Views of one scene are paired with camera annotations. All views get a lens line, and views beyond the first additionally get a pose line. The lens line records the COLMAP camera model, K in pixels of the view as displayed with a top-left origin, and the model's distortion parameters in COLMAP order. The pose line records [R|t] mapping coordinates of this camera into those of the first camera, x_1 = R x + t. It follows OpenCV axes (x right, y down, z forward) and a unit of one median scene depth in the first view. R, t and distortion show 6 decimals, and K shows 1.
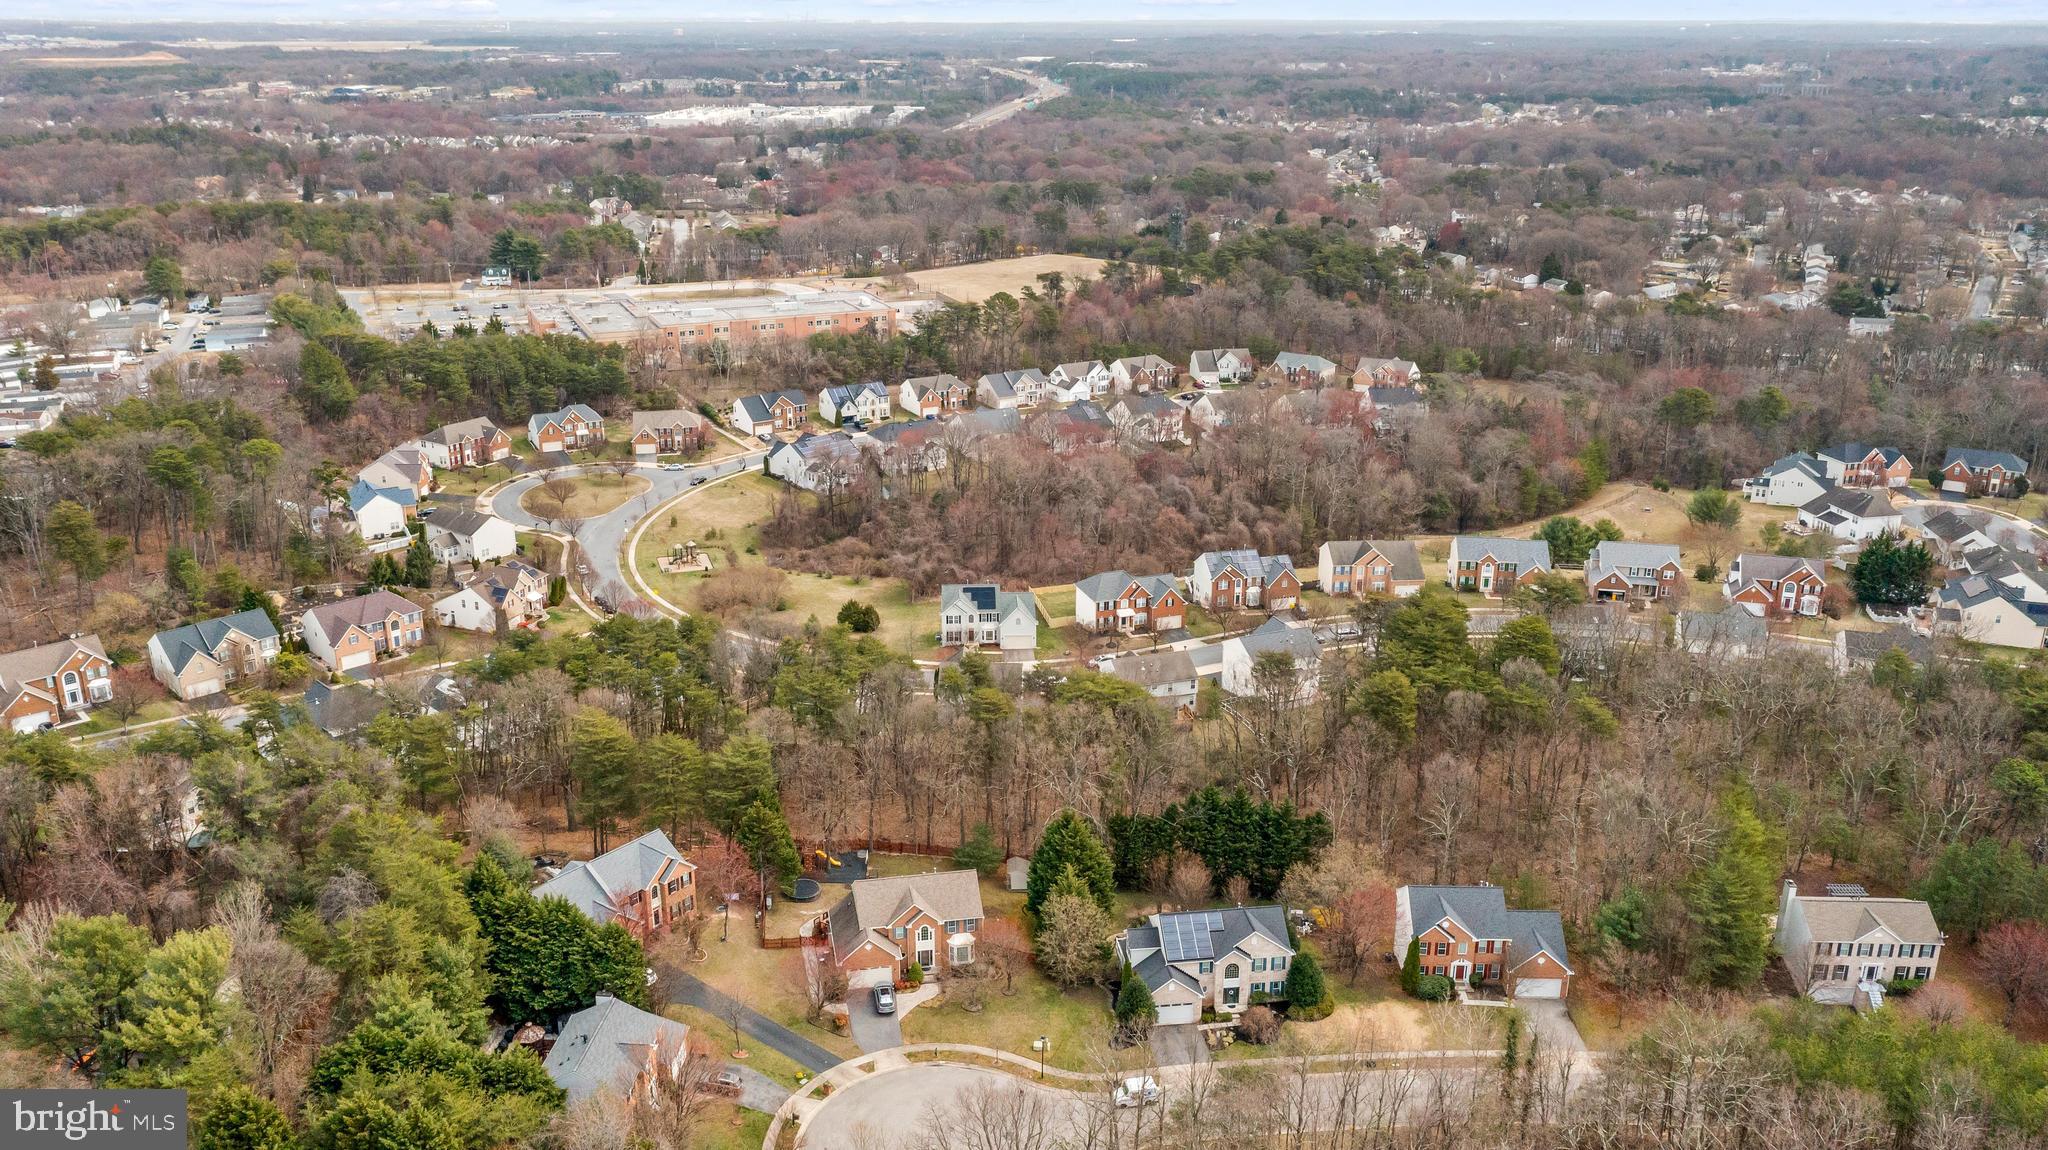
lens RADIAL K [[1630.9, 0, 1026.3], [0, 1630.9, 570.8], [0, 0, 1]] dist [0.005779, 0.004784]
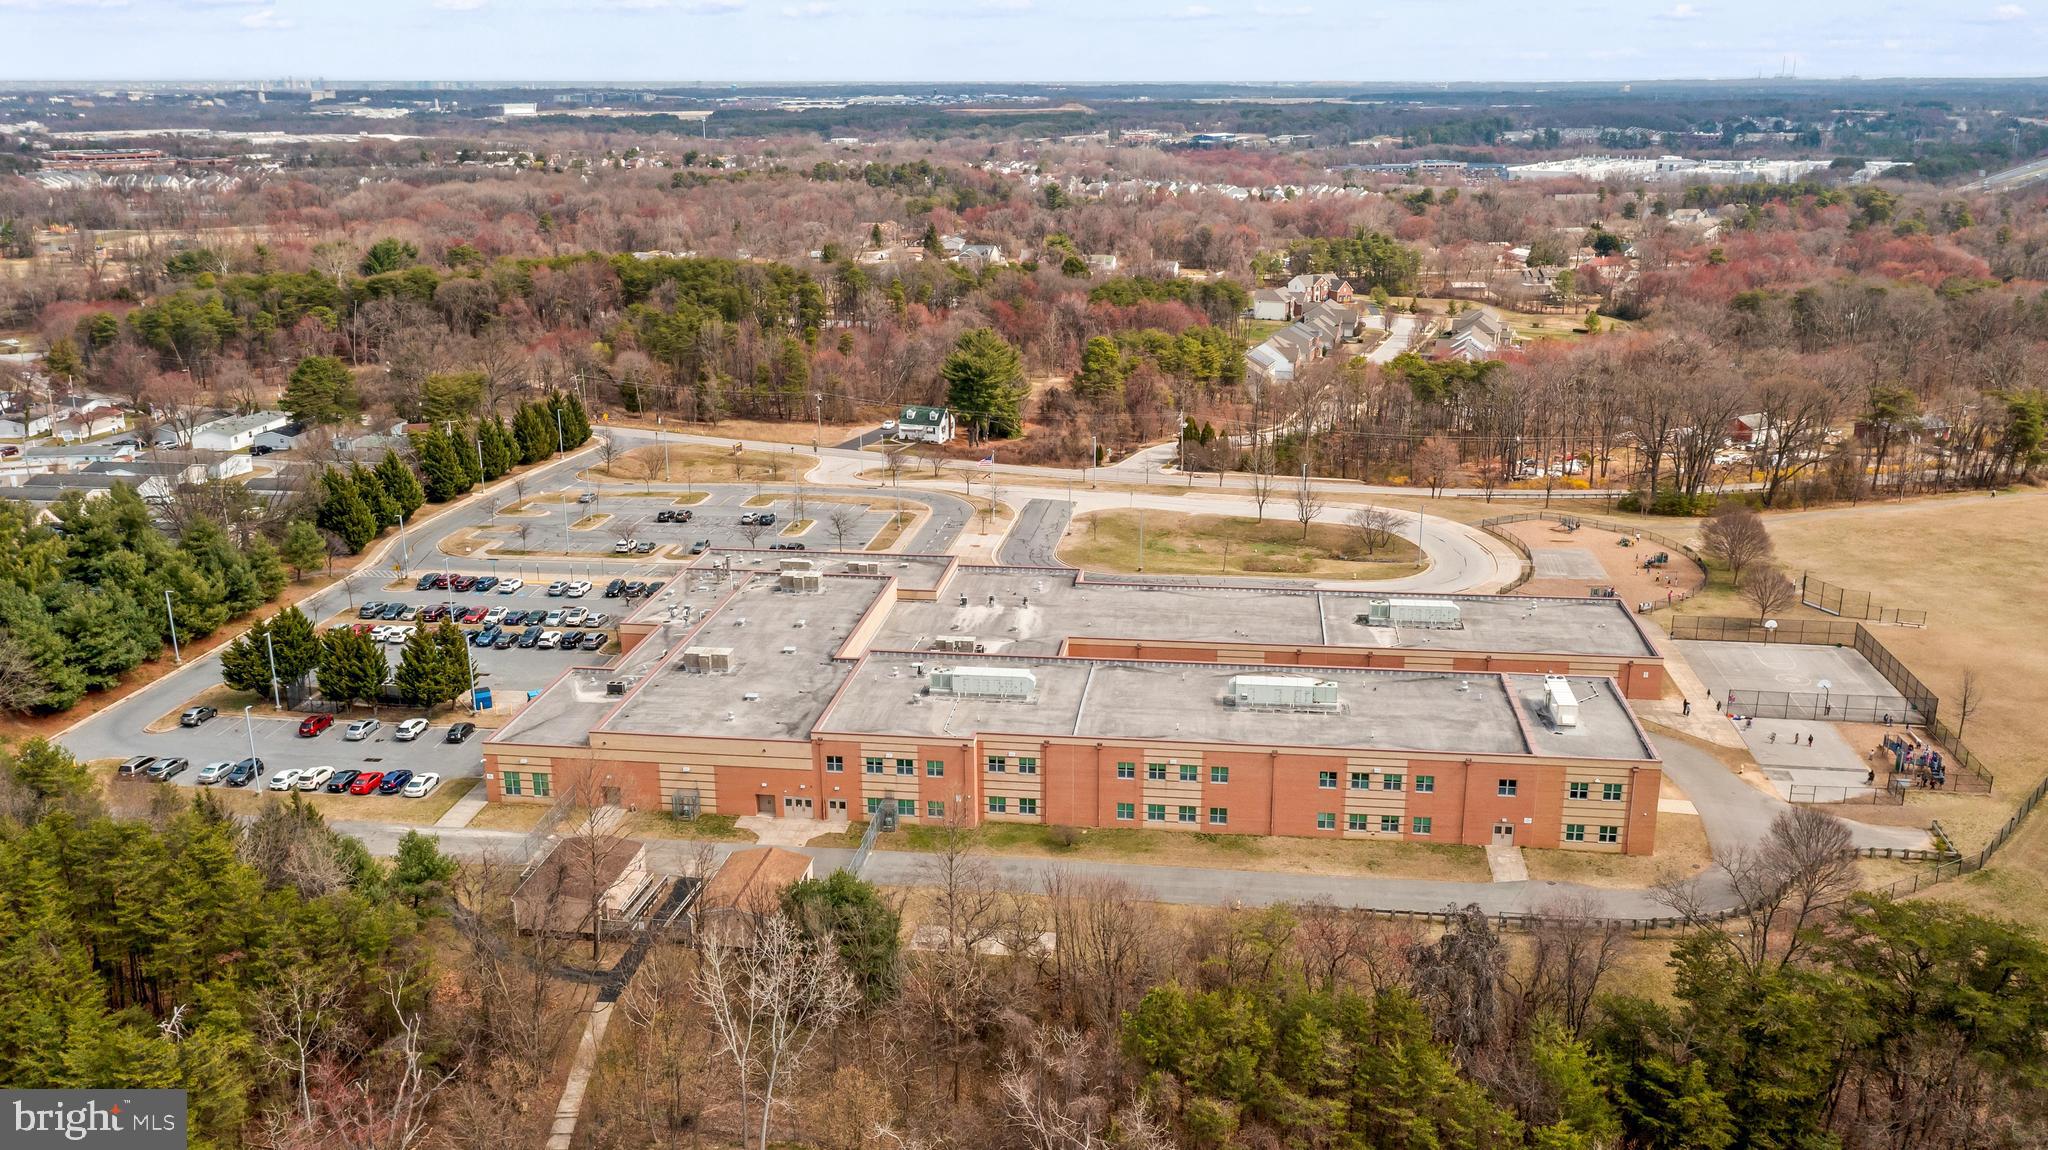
lens RADIAL K [[1630.9, 0, 1026.3], [0, 1630.9, 570.8], [0, 0, 1]] dist [0.005779, 0.004784]
pose [[0.854758, 0.140508, -0.499646, -0.009706], [-0.158724, 0.987304, 0.006111, -0.043782], [0.494161, 0.074082, 0.866208, 0.175650]]
